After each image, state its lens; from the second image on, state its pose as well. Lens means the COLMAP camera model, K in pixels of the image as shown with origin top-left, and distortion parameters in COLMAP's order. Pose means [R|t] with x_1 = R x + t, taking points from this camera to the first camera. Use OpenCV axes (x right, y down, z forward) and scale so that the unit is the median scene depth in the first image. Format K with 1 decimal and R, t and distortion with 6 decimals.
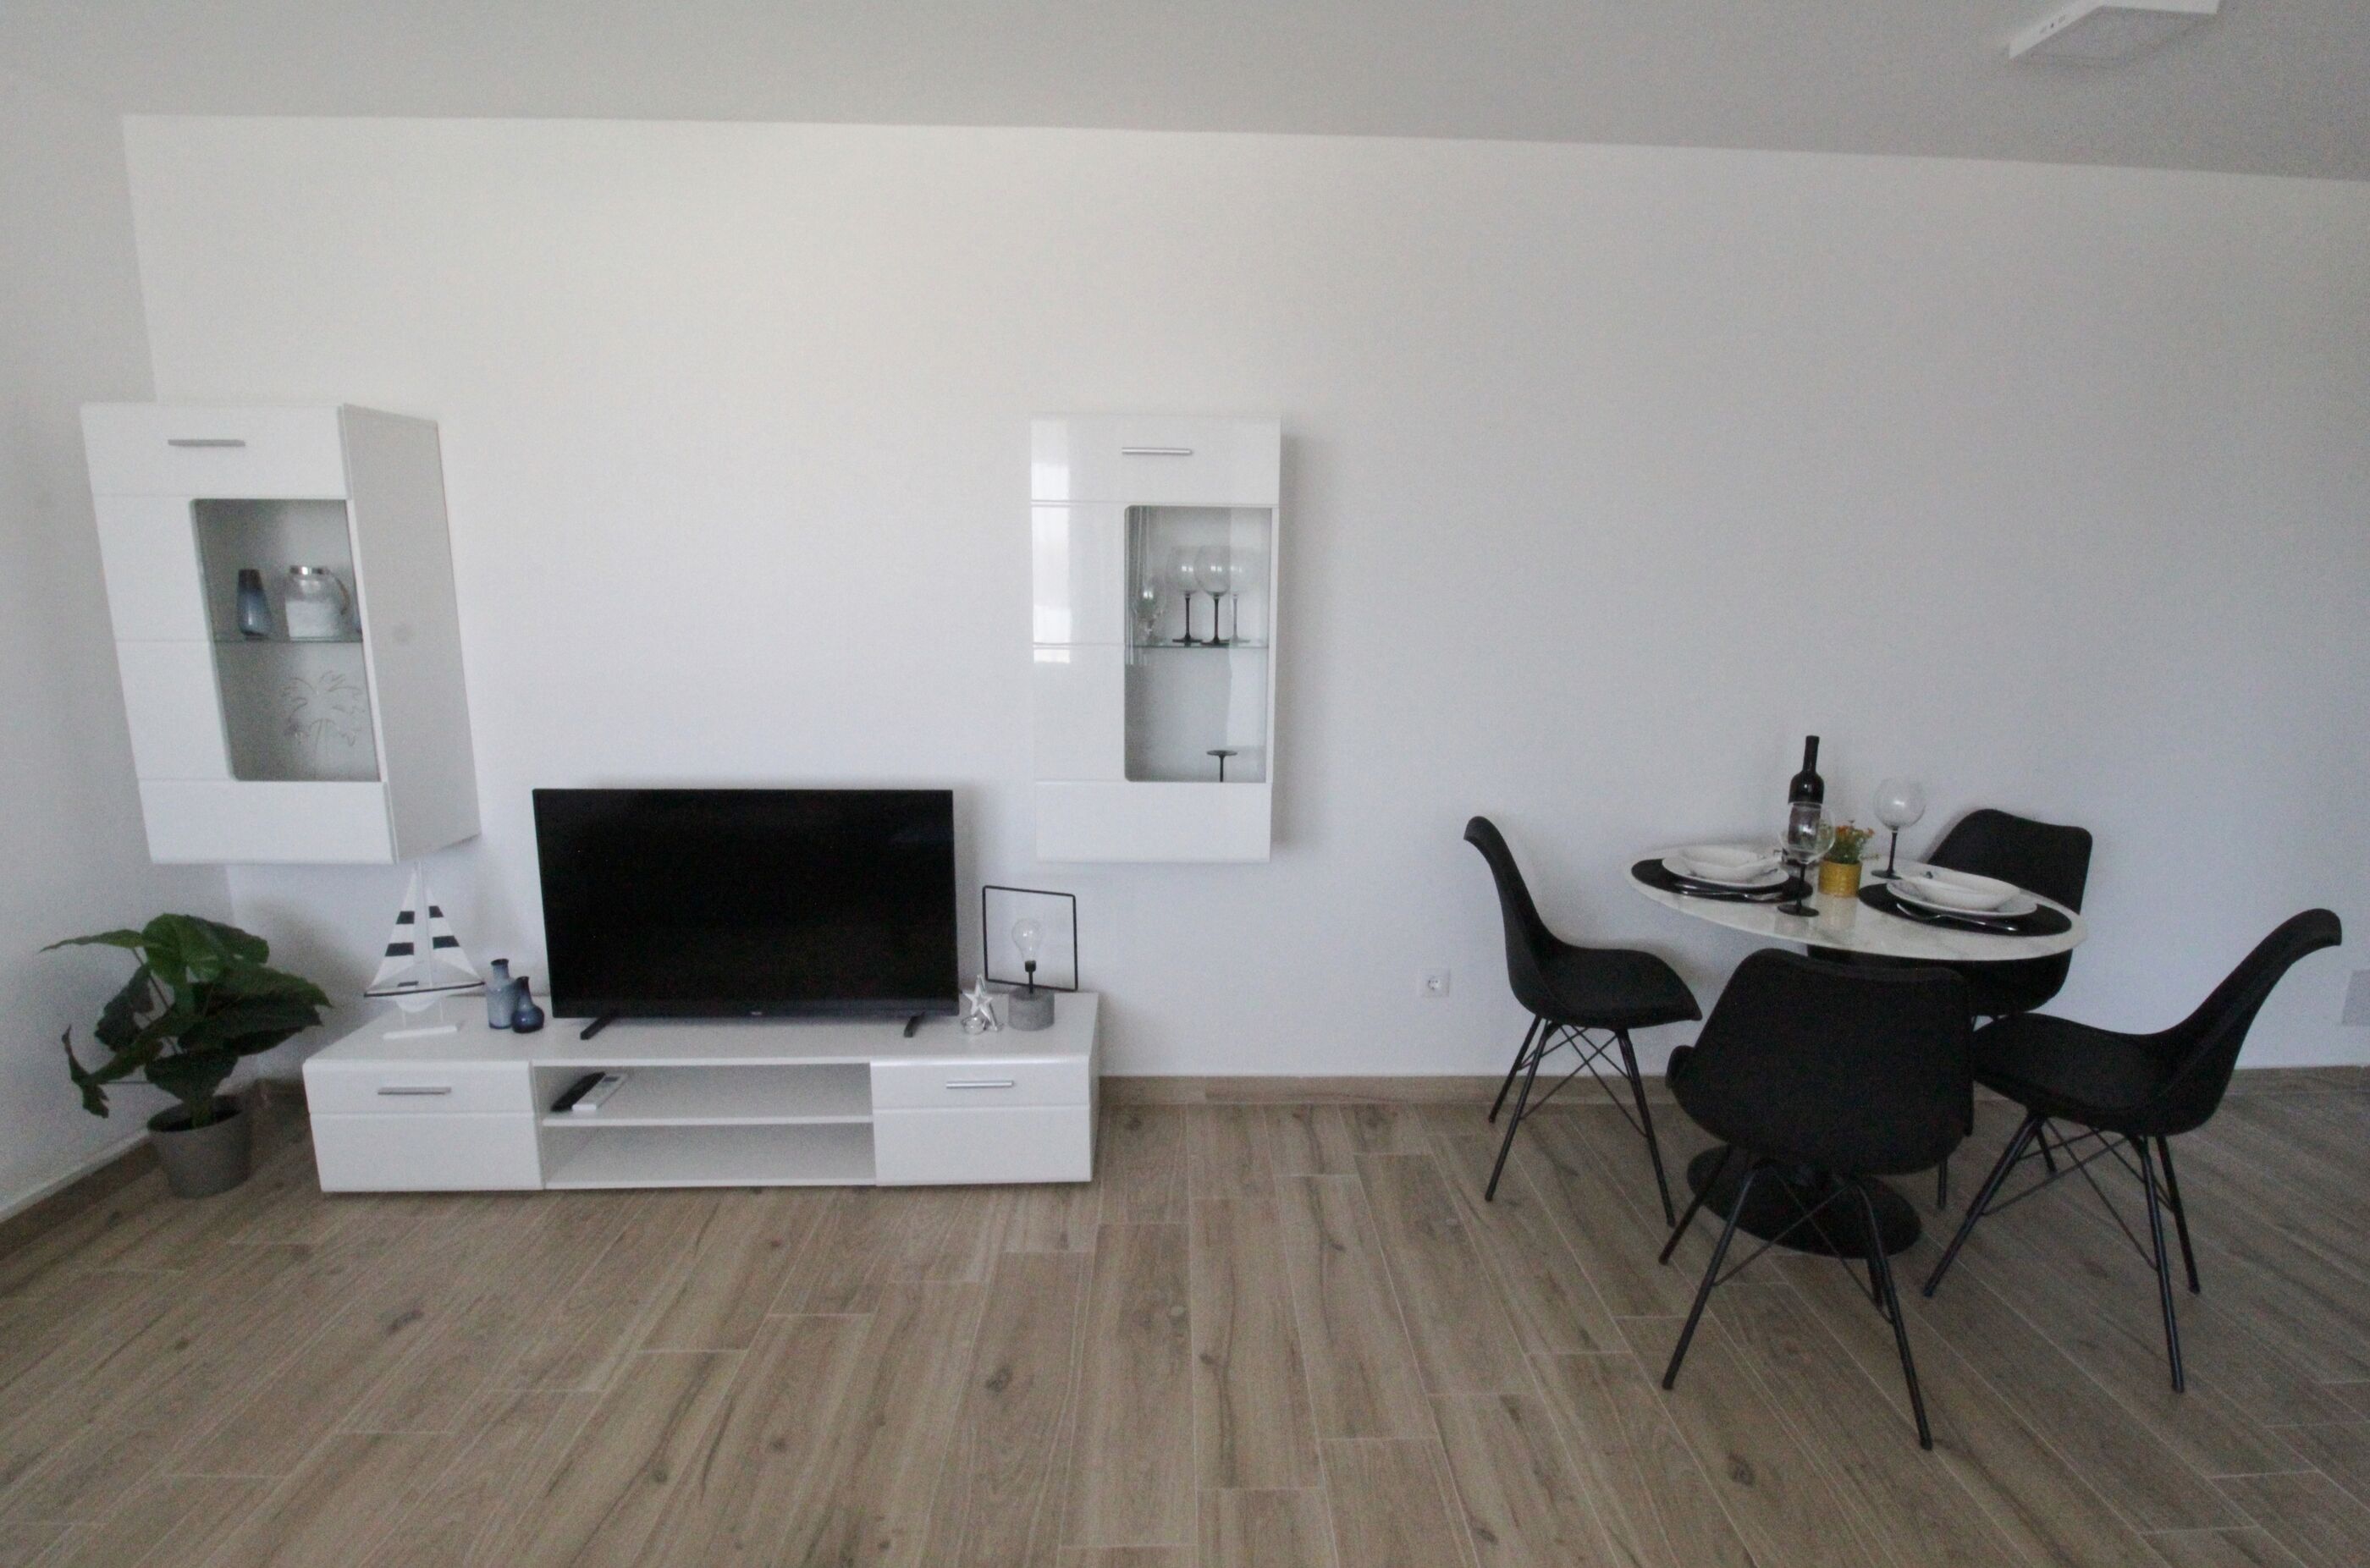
lens RADIAL K [[1103.7, 0, 1212.9], [0, 1103.7, 787.3], [0, 0, 1]] dist [-0.003697, -0.010748]
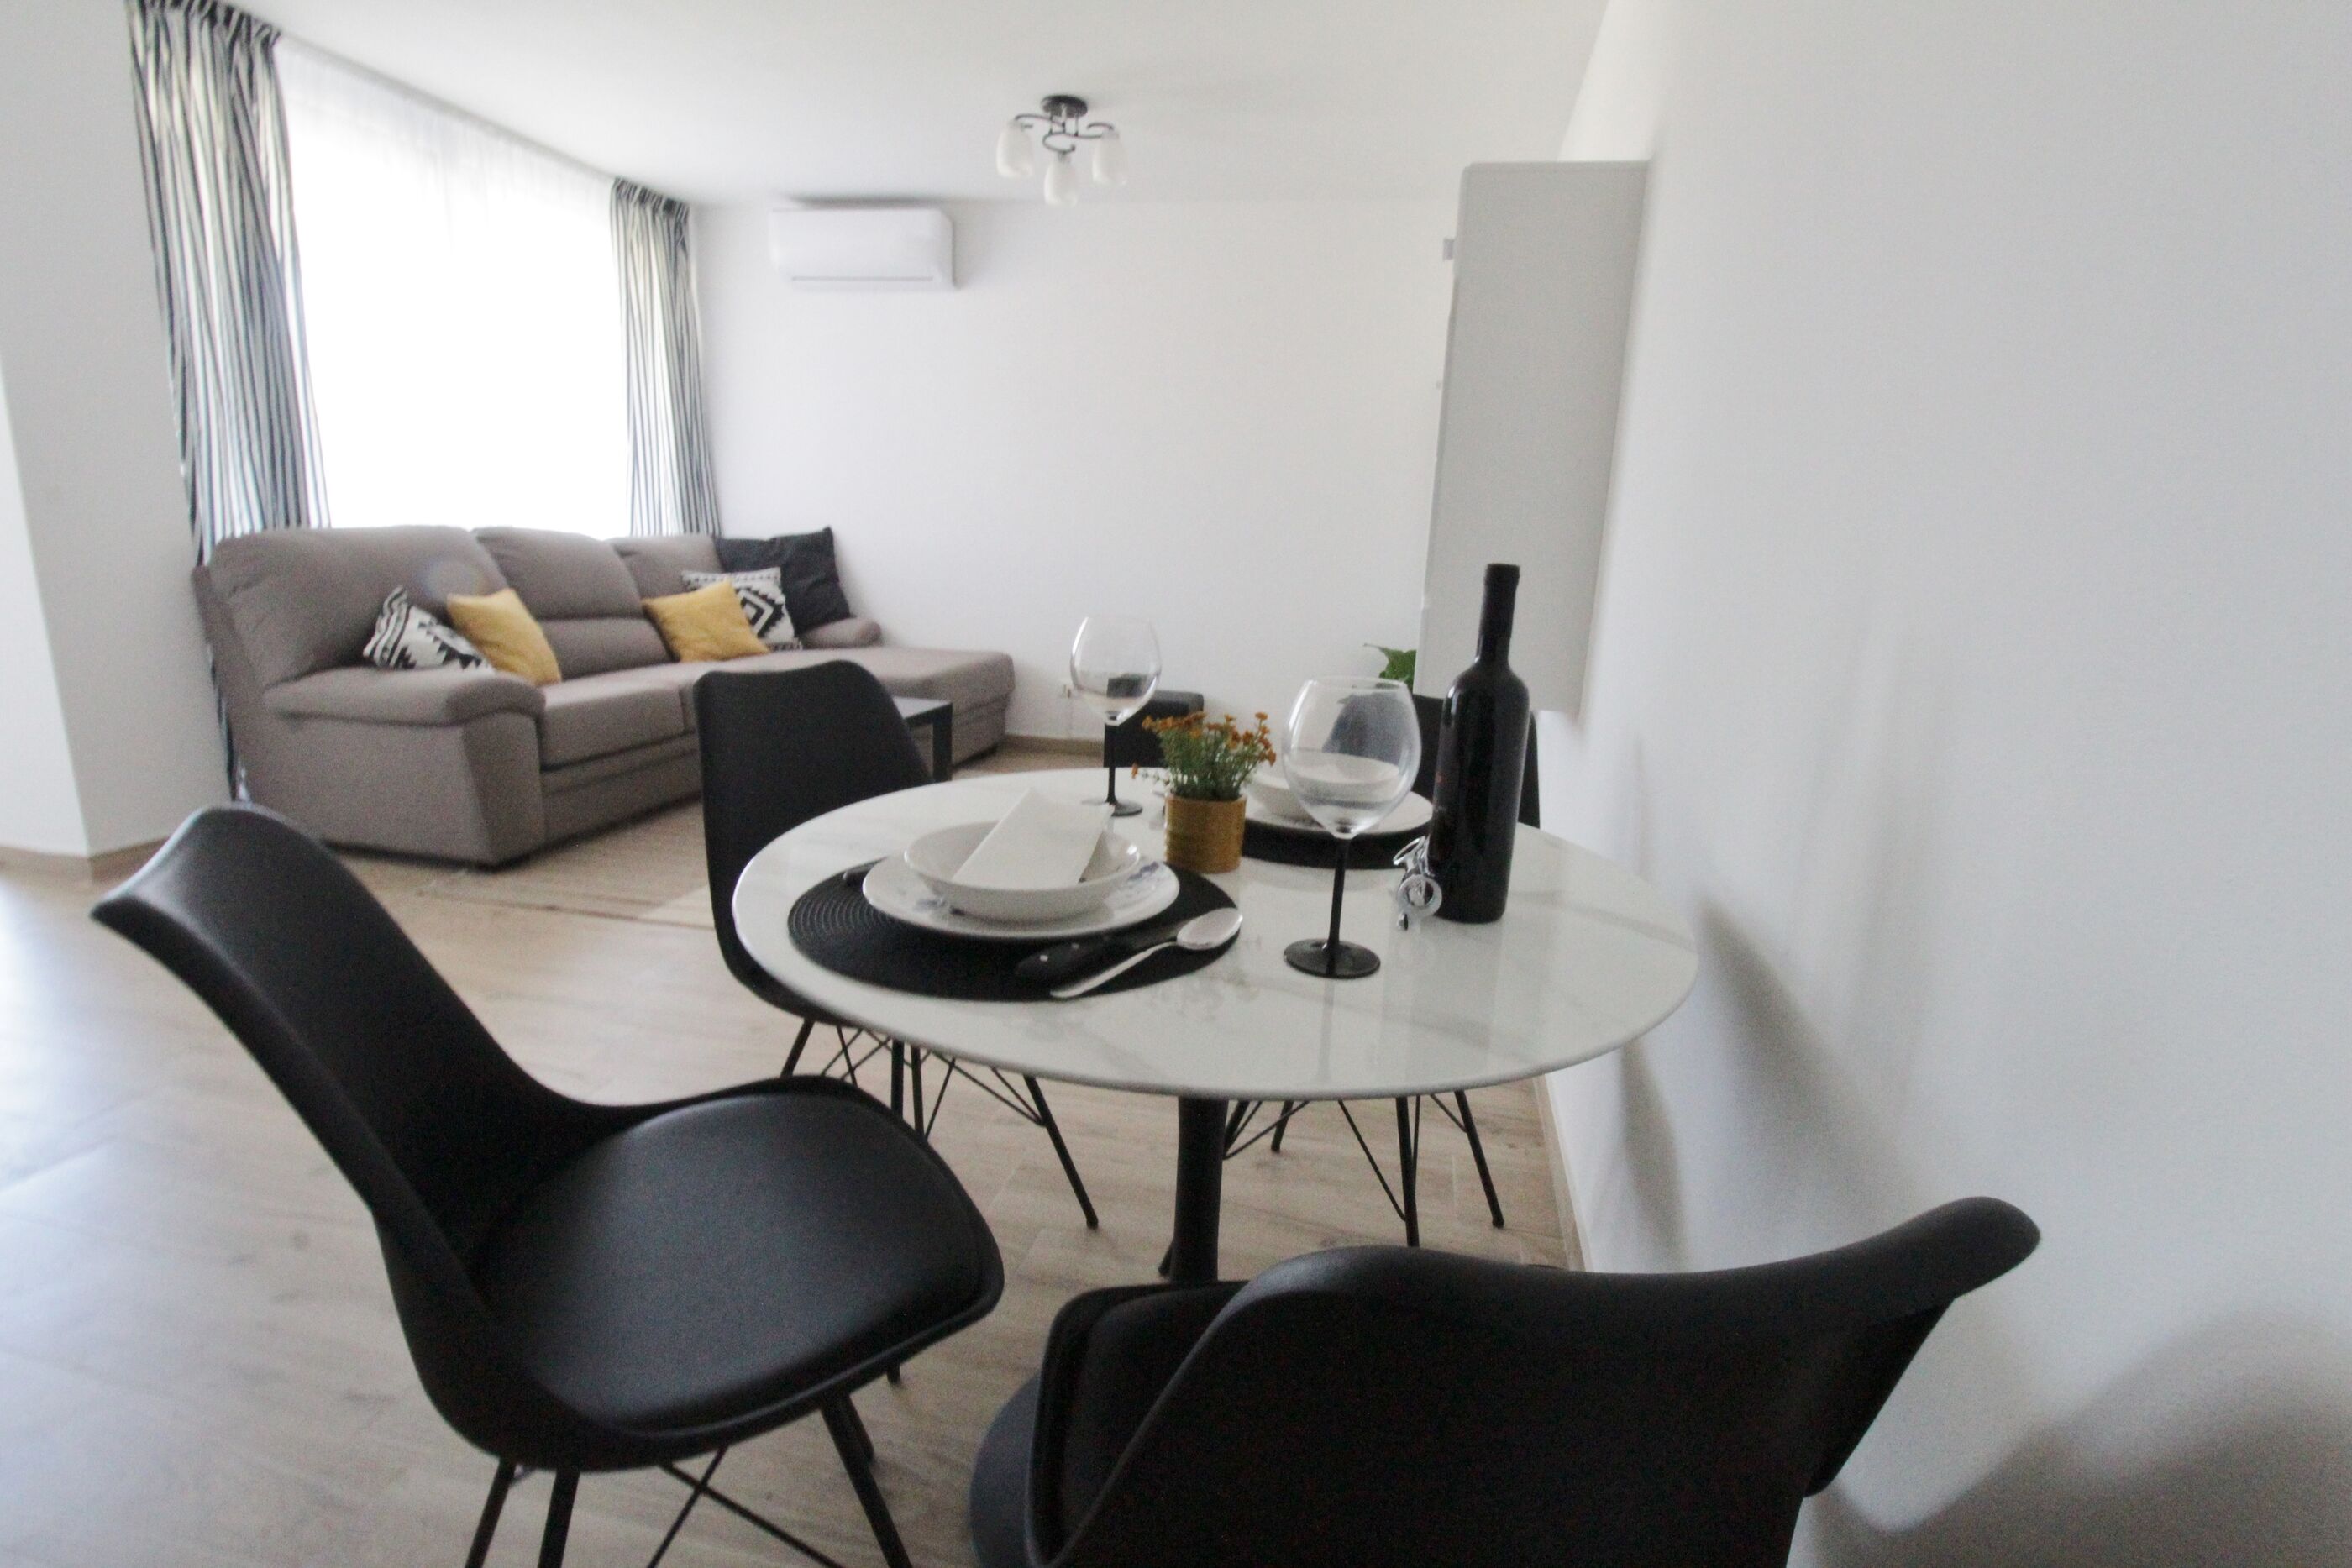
lens RADIAL K [[1095.4, 0, 1200.4], [0, 1095.4, 785.3], [0, 0, 1]] dist [-0.003697, -0.010748]
pose [[-0.233206, 0.195046, -0.952666, 0.963094], [-0.231695, 0.940319, 0.249235, -0.045656], [0.944422, 0.278851, -0.174096, 1.028913]]
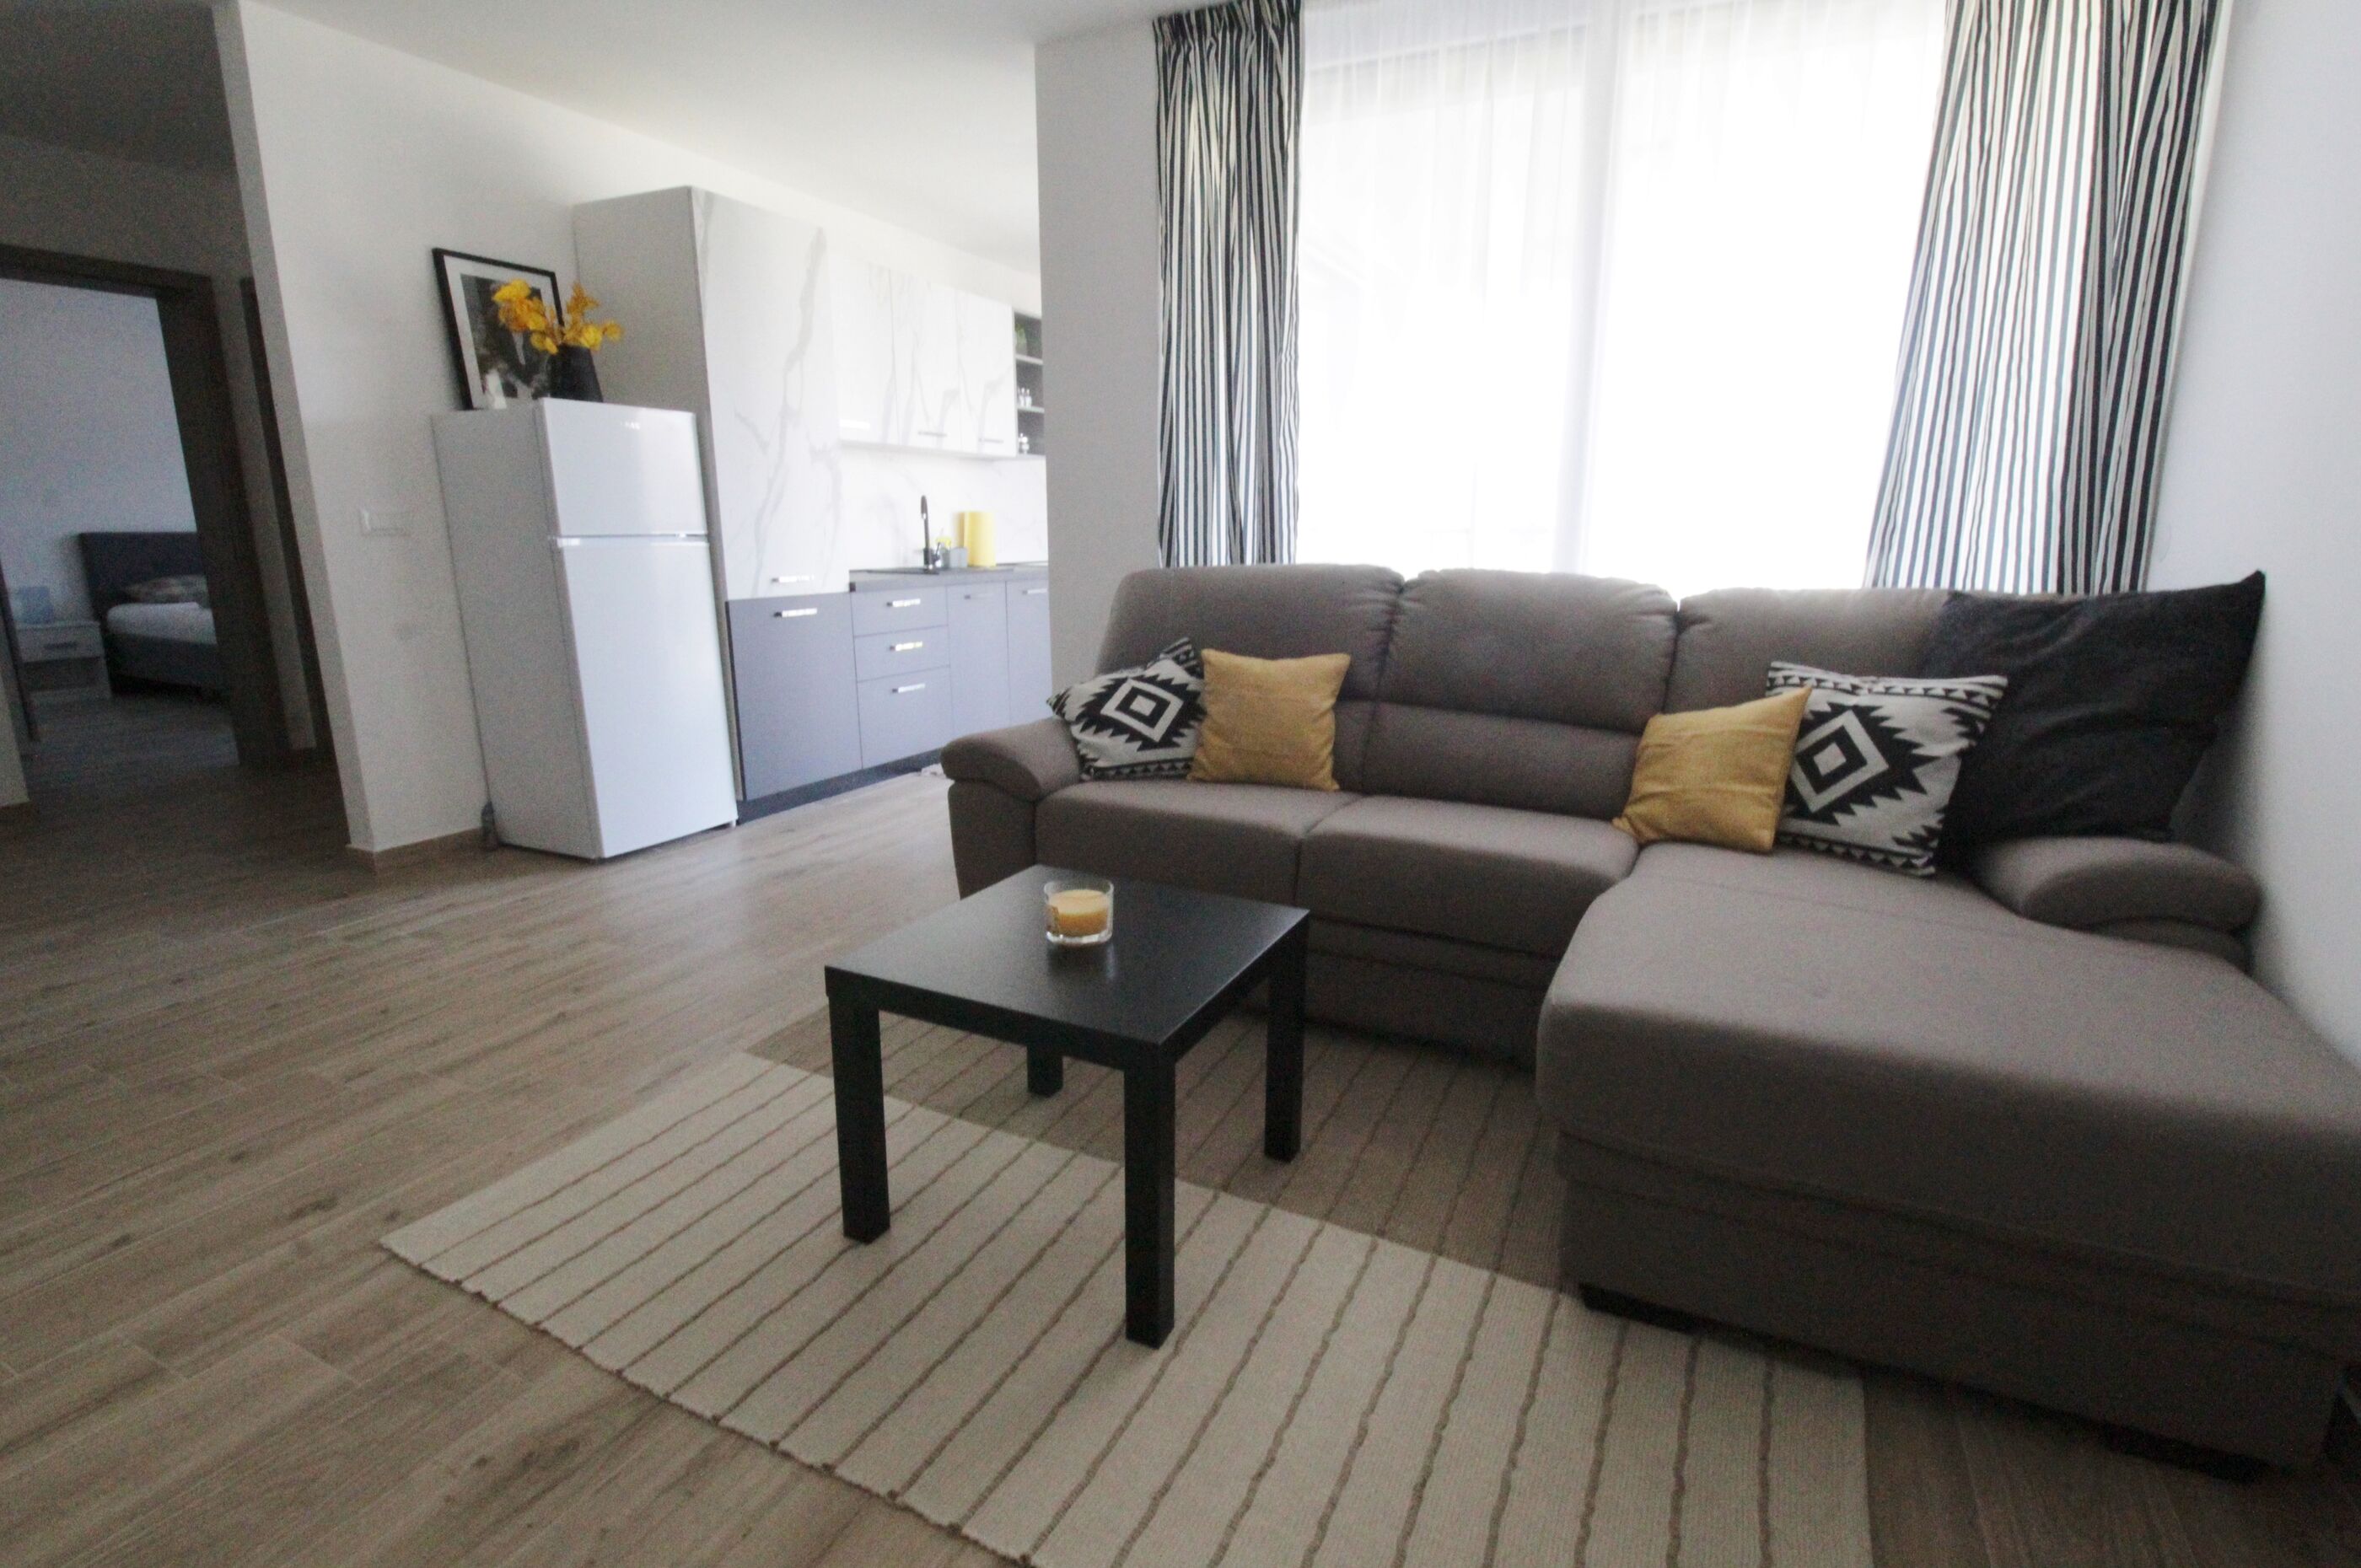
lens RADIAL K [[1099.6, 0, 1206.5], [0, 1099.6, 787.1], [0, 0, 1]] dist [-0.003697, -0.010748]
pose [[-0.889861, -0.124318, 0.438967, -0.676417], [0.066274, 0.916731, 0.393971, -0.020037], [-0.451392, 0.379671, -0.807524, 0.781339]]
